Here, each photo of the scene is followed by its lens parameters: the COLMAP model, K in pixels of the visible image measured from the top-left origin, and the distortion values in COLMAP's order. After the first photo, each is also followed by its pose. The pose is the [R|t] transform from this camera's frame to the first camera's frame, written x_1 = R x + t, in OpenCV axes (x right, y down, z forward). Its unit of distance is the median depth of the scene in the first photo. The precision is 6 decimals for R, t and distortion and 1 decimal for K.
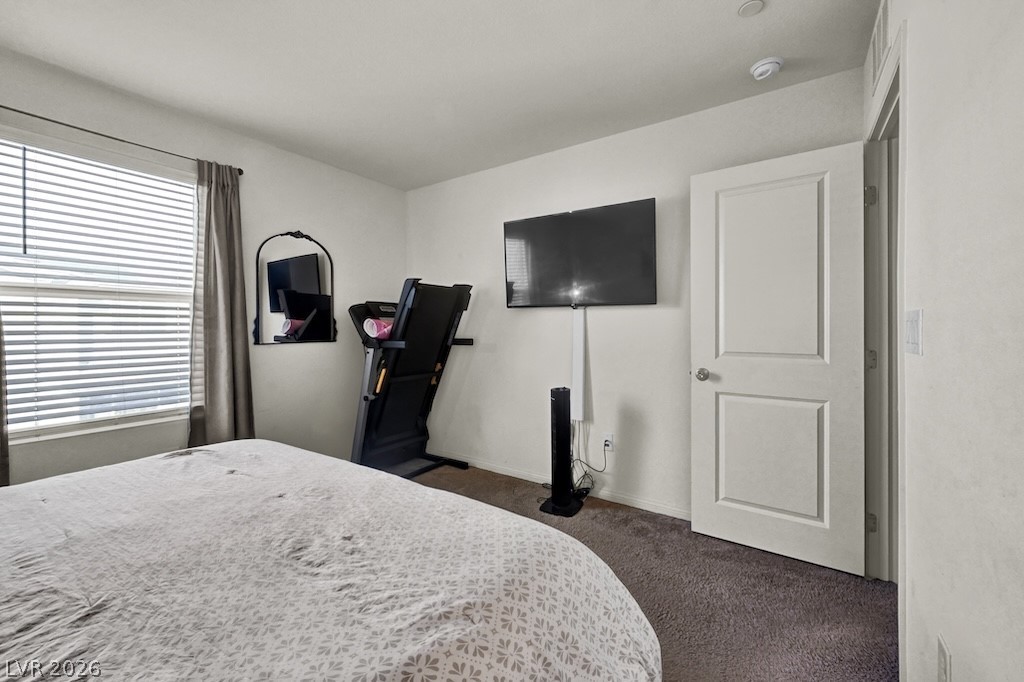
lens RADIAL K [[413.9, 0, 522.8], [0, 413.9, 326.2], [0, 0, 1]] dist [-0.000208, 0.001040]
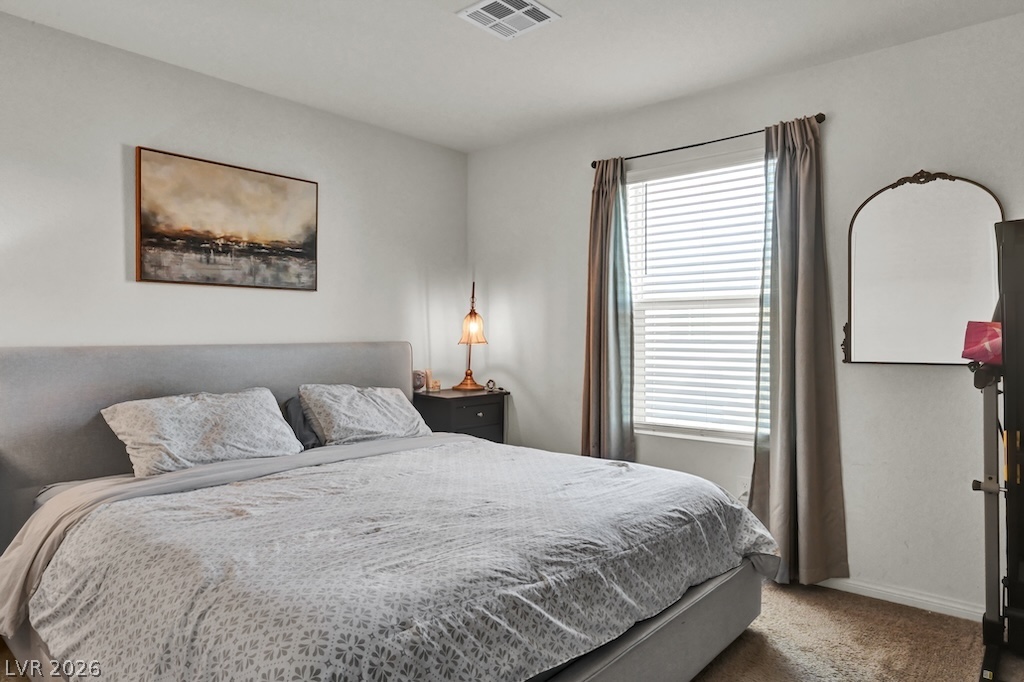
lens RADIAL K [[636.7, 0, 507.6], [0, 636.7, 338.4], [0, 0, 1]] dist [-0.002346, 0.000370]
pose [[-0.136905, 0.005111, -0.990571, 0.514651], [0.001464, 0.999987, 0.004957, -0.000995], [0.990583, -0.000772, -0.136910, 0.677646]]
